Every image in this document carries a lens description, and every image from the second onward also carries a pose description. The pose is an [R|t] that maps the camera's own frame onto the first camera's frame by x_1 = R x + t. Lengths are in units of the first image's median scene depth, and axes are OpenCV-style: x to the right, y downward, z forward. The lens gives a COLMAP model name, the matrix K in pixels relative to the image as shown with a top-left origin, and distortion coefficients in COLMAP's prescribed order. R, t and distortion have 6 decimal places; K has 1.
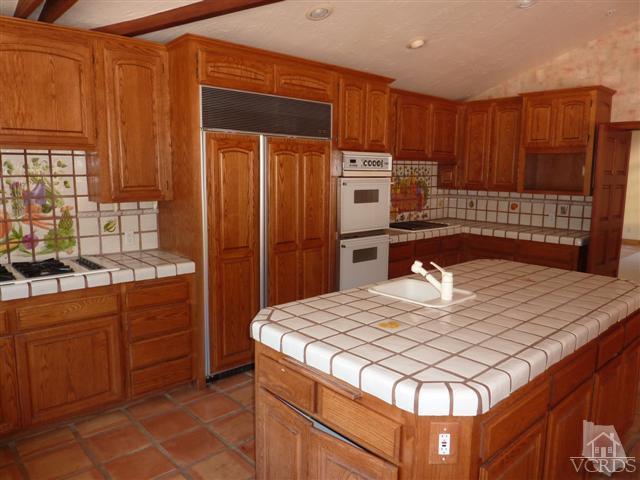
lens RADIAL K [[483.0, 0, 321.3], [0, 483.0, 239.4], [0, 0, 1]] dist [-0.004408, -0.010630]
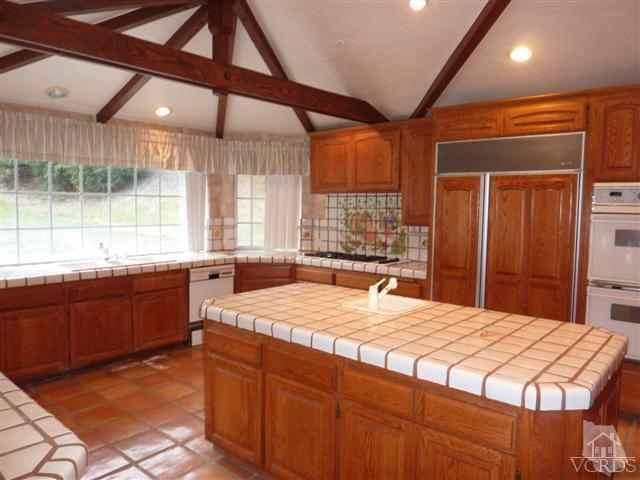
lens RADIAL K [[483.0, 0, 321.3], [0, 483.0, 238.8], [0, 0, 1]] dist [-0.004408, -0.010630]
pose [[0.118768, 0.061326, -0.991026, 1.068135], [-0.150778, 0.987630, 0.043046, -0.059740], [0.981407, 0.144312, 0.126545, 0.538133]]
